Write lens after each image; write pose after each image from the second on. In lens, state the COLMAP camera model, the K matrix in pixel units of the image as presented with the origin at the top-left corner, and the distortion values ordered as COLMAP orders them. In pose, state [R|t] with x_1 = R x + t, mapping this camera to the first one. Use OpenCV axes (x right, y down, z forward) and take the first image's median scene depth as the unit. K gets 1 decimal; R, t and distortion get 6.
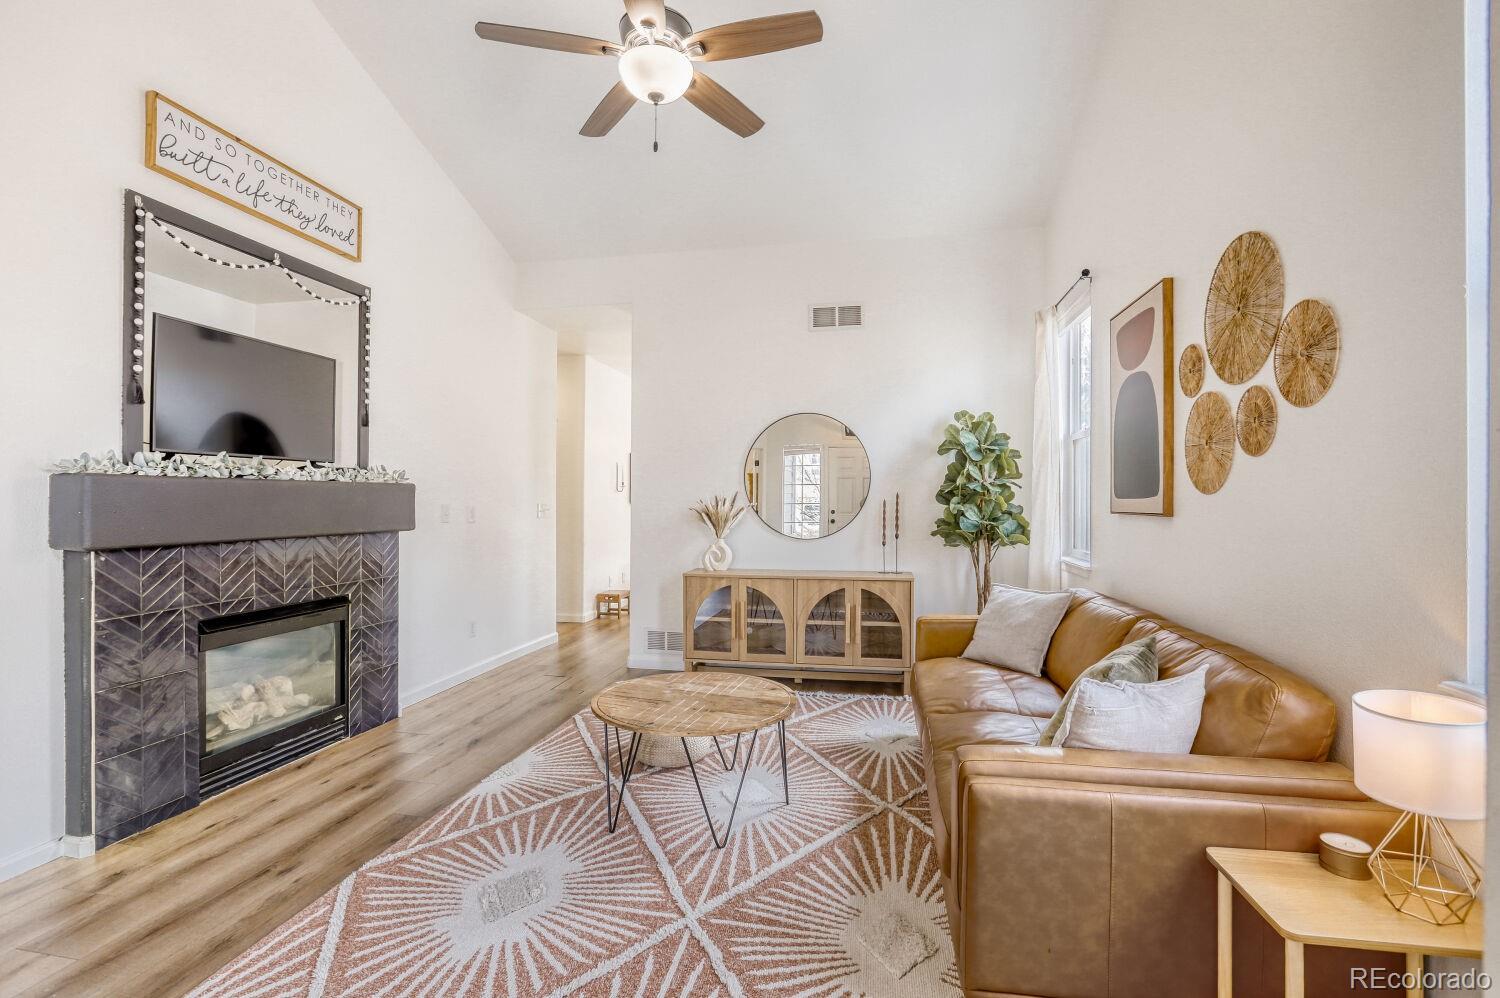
lens RADIAL K [[688.6, 0, 736.1], [0, 688.6, 497.5], [0, 0, 1]] dist [-0.036347, 0.011030]
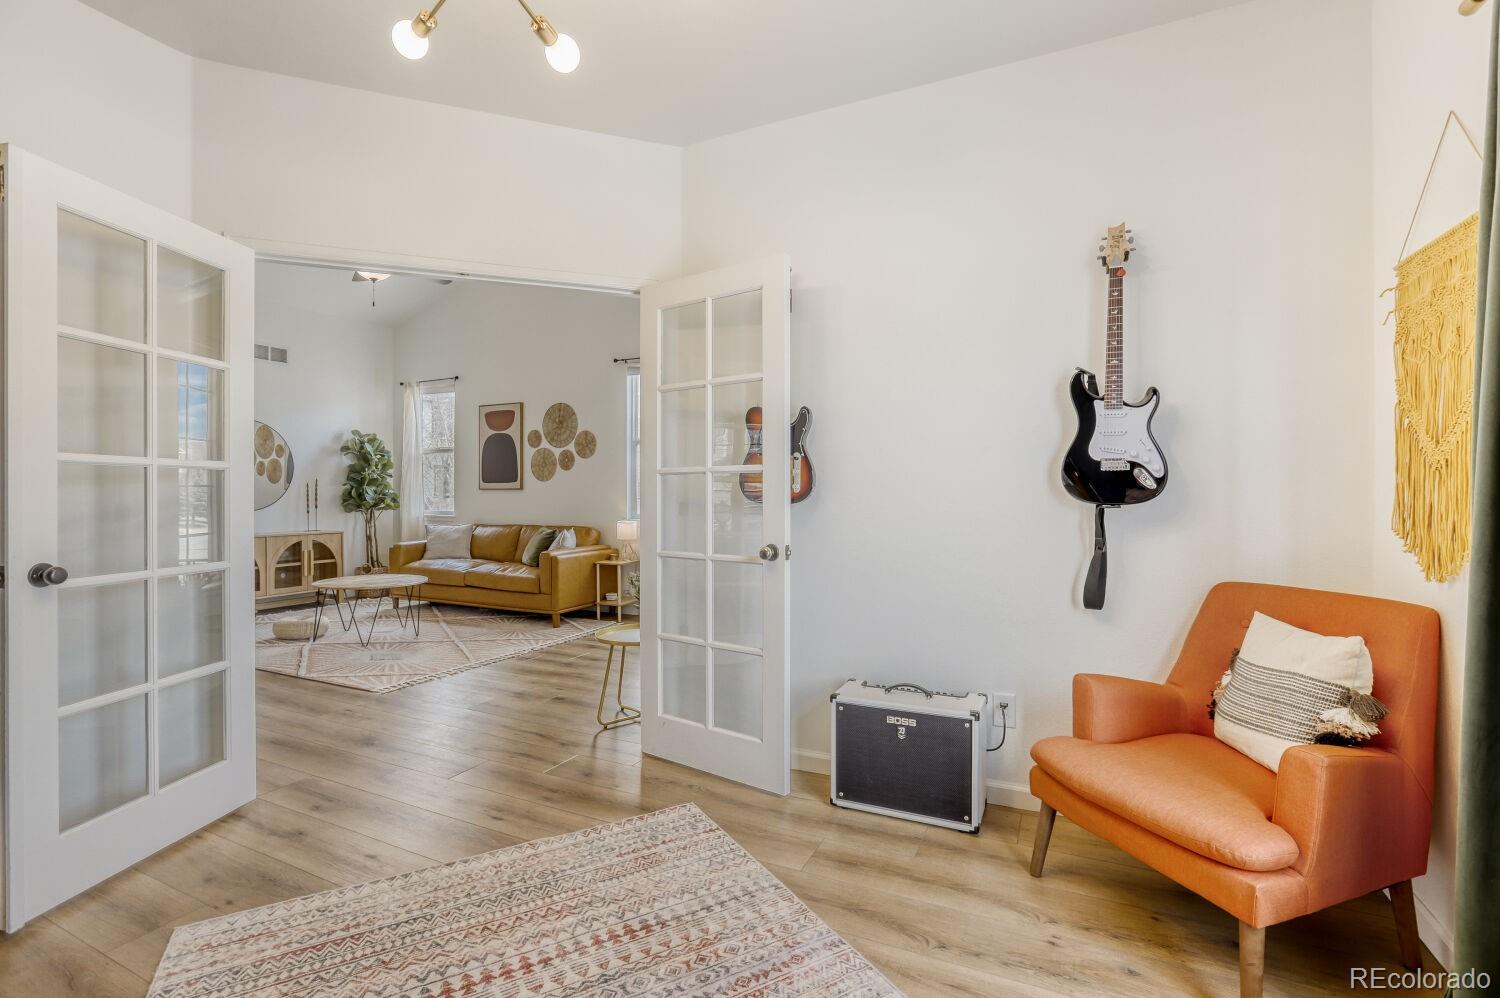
lens RADIAL K [[688.6, 0, 746.8], [0, 688.6, 497.9], [0, 0, 1]] dist [-0.036347, 0.011030]
pose [[0.244315, -0.007100, 0.969670, -1.488763], [-0.004906, 0.999951, 0.008558, 0.027606], [-0.969683, -0.006848, 0.244268, -0.458342]]
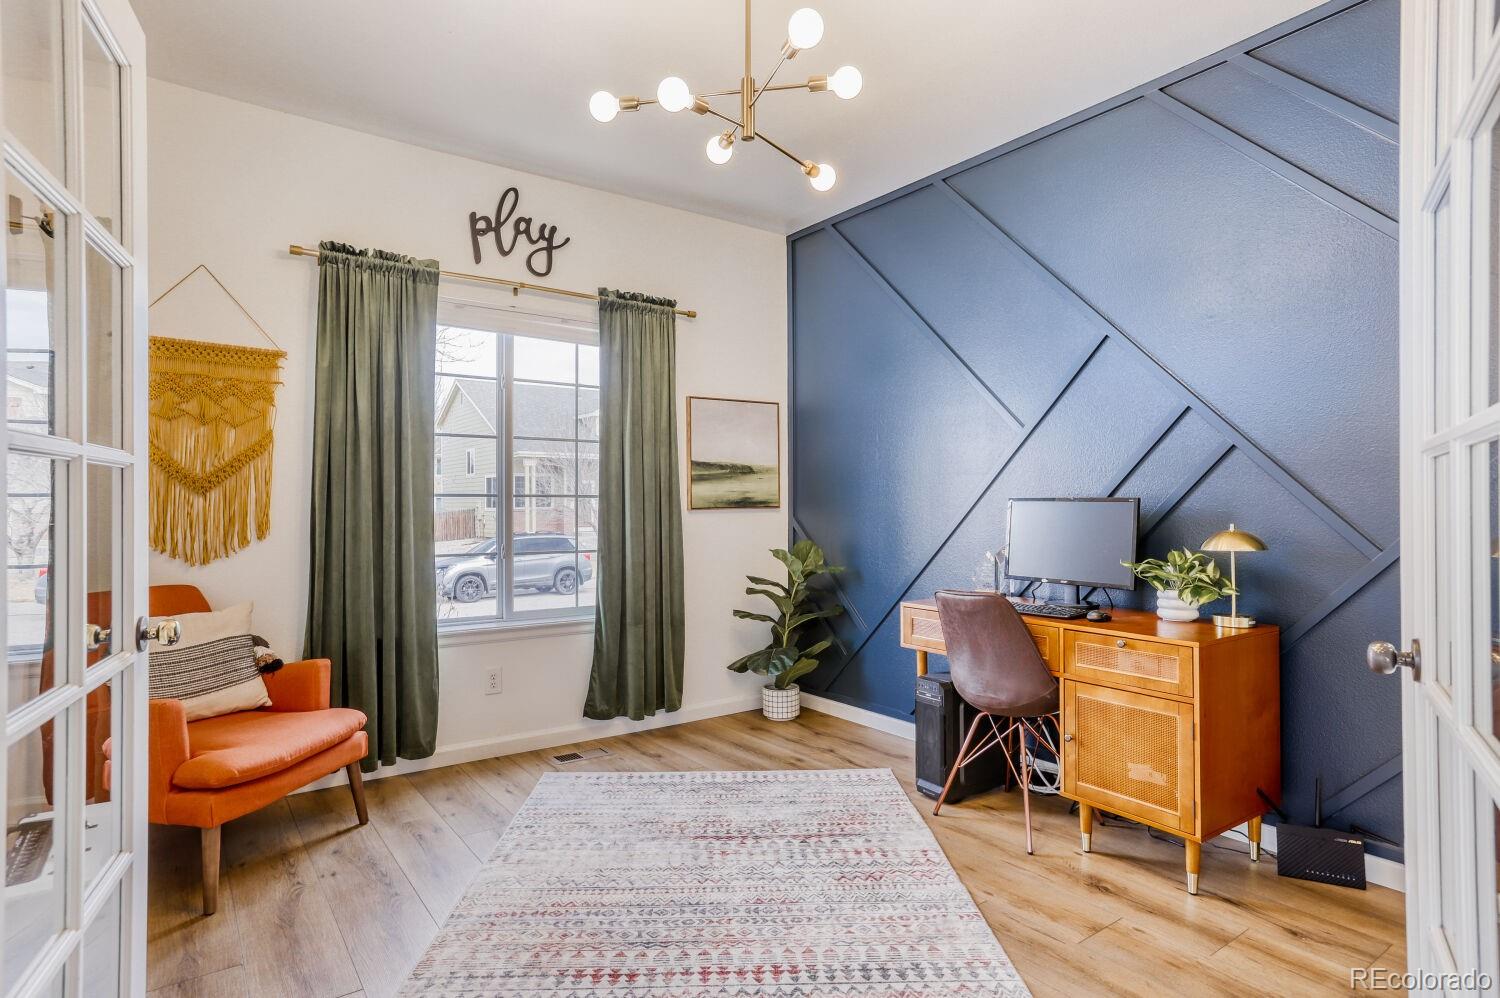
lens RADIAL K [[827.8, 0, 748.7], [0, 827.8, 506.8], [0, 0, 1]] dist [-0.031414, -0.000407]
pose [[-0.672083, 0.005228, -0.740457, -0.575482], [0.003772, 0.999986, 0.003637, 0.023286], [0.740466, -0.000348, -0.672094, 0.290055]]
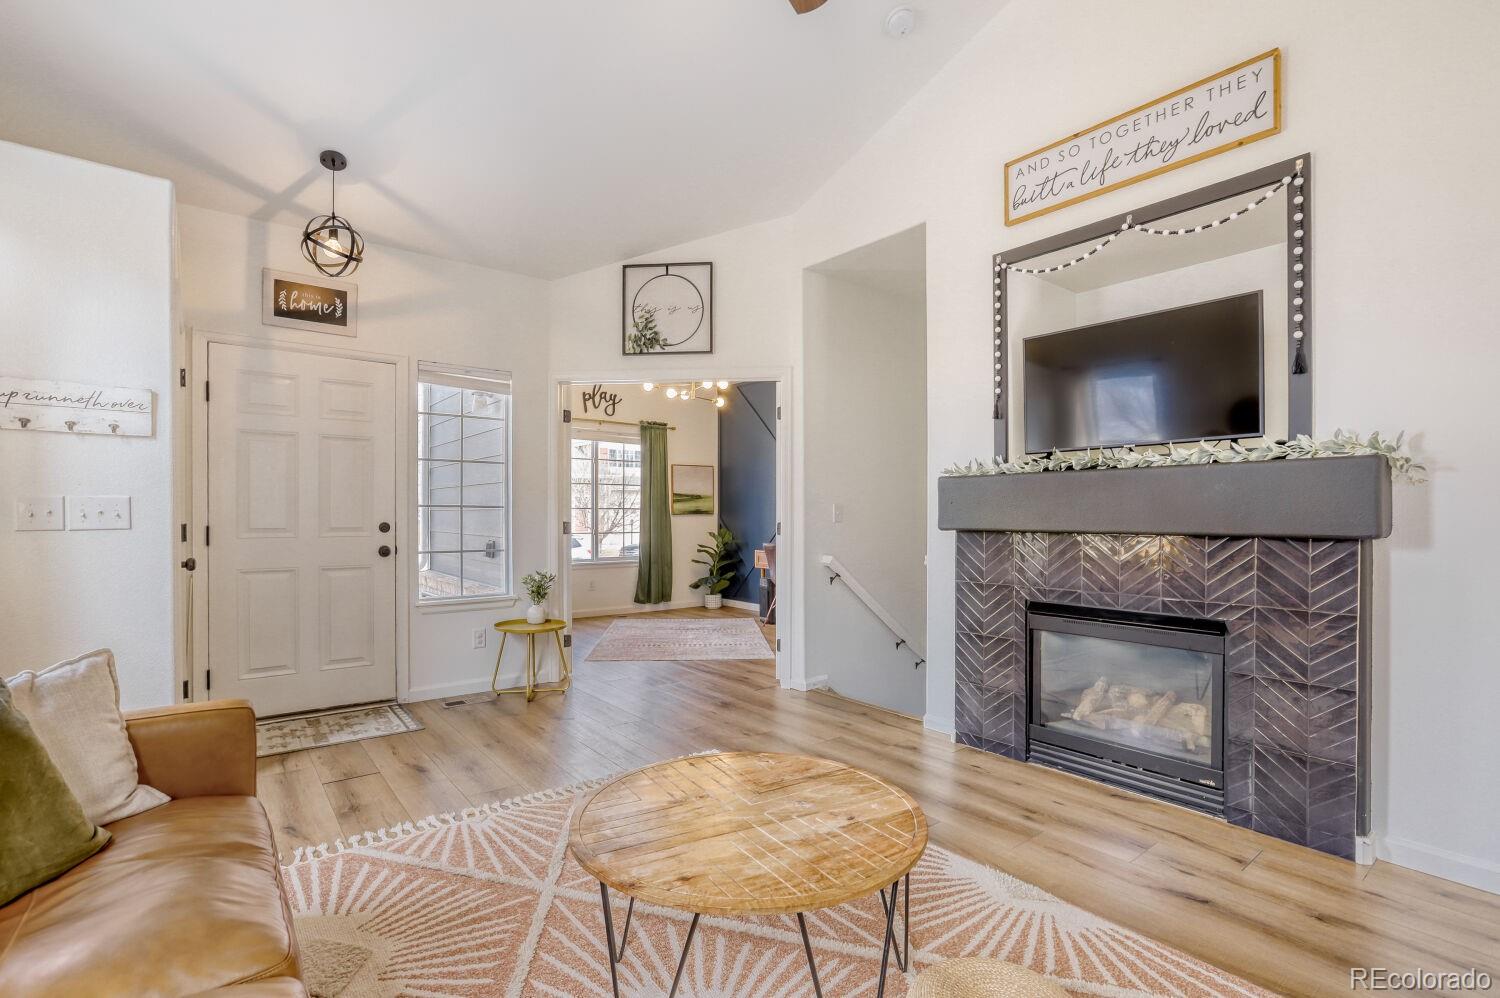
lens RADIAL K [[688.6, 0, 743.5], [0, 688.6, 514.6], [0, 0, 1]] dist [-0.036347, 0.011030]
pose [[-0.639891, -0.000029, -0.768465, 0.341815], [0.001062, 0.999999, -0.000922, 0.035382], [0.768465, -0.001406, -0.639891, 1.206370]]
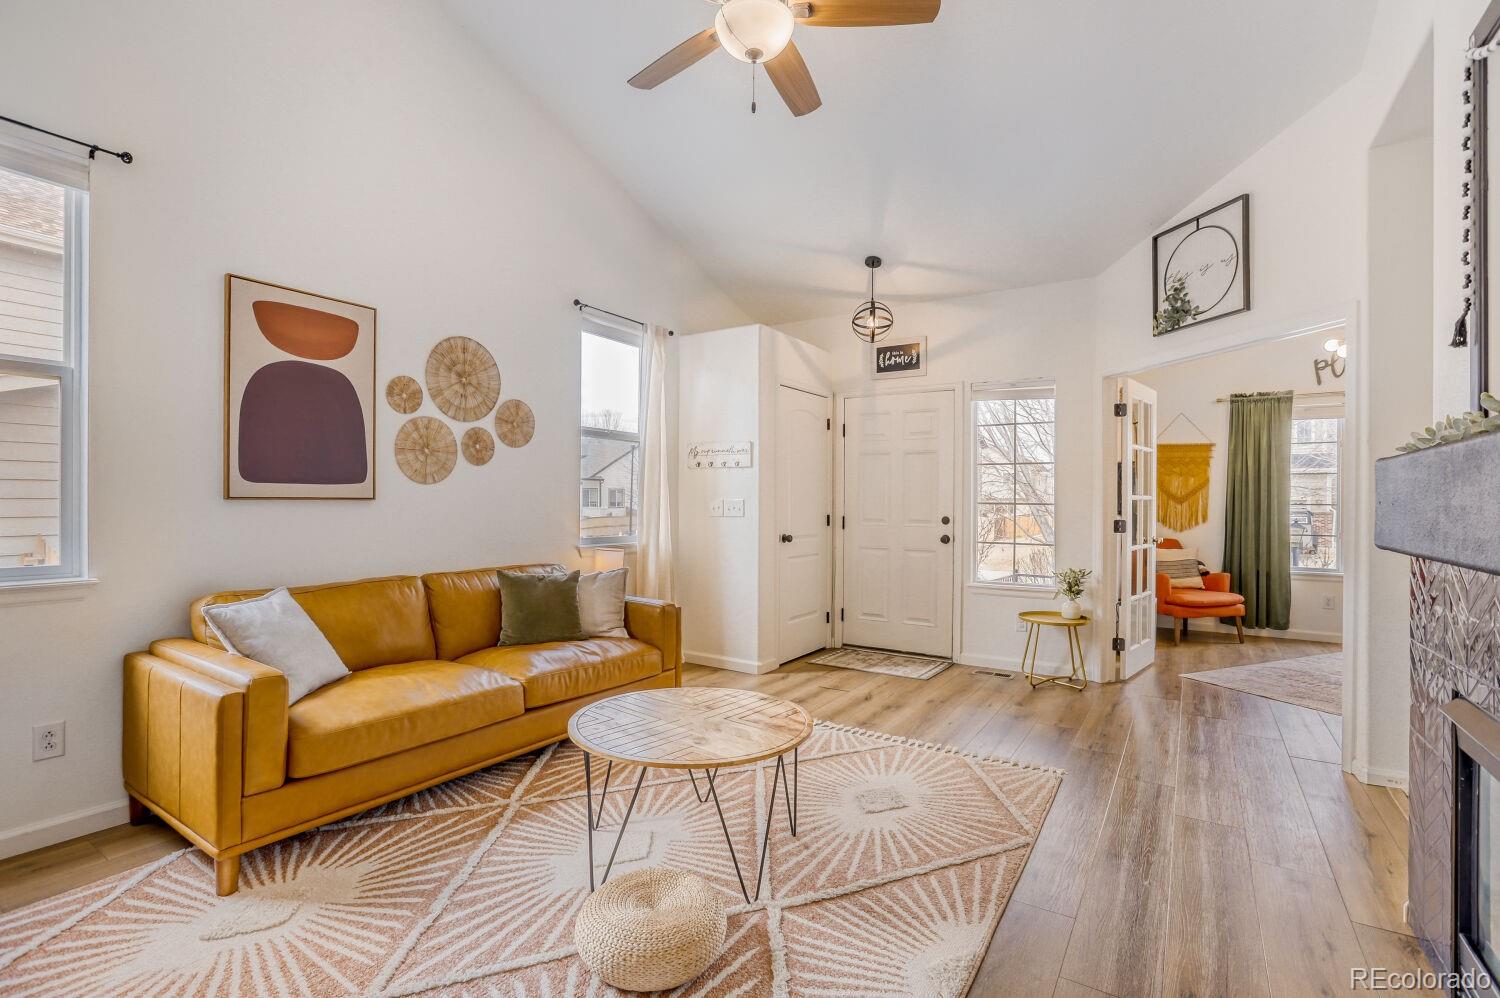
lens RADIAL K [[688.6, 0, 763.7], [0, 688.6, 496.6], [0, 0, 1]] dist [-0.036347, 0.011030]
pose [[-0.938101, -0.005324, 0.346320, -0.382403], [-0.009774, 0.999891, -0.011104, 0.022995], [-0.346223, -0.013802, -0.938051, 1.558543]]
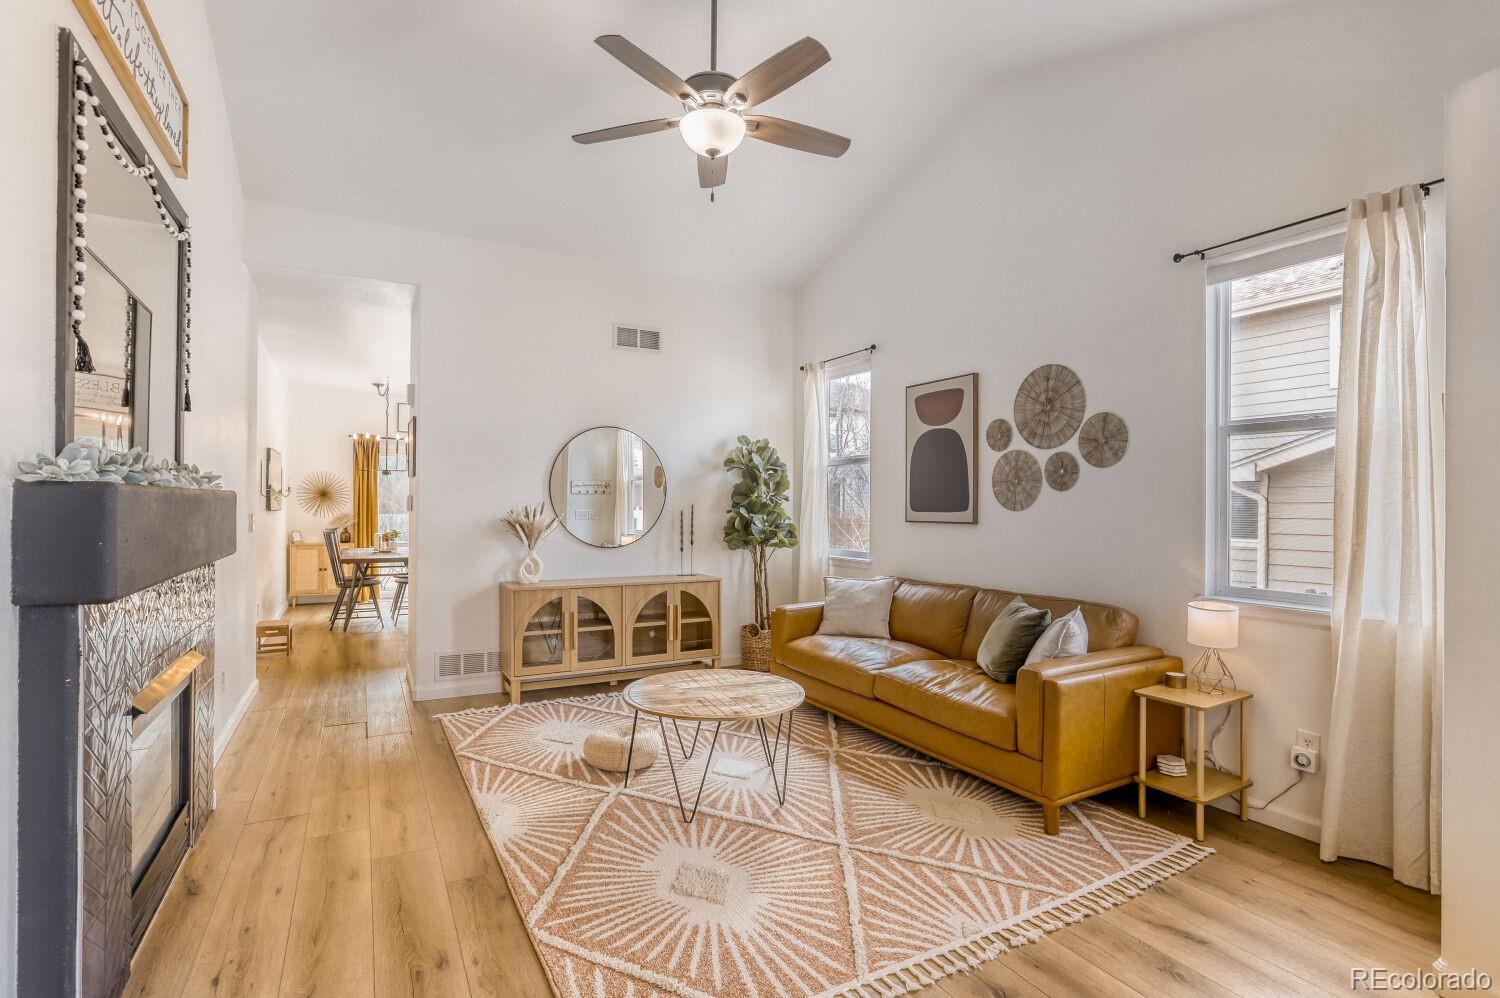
lens RADIAL K [[720.6, 0, 742.9], [0, 720.6, 500.1], [0, 0, 1]] dist [-0.024149, 0.001531]
pose [[0.759945, 0.007835, 0.649940, -0.699545], [-0.008173, 0.999963, -0.002499, -0.015638], [-0.649936, -0.003413, 0.759981, 0.064337]]
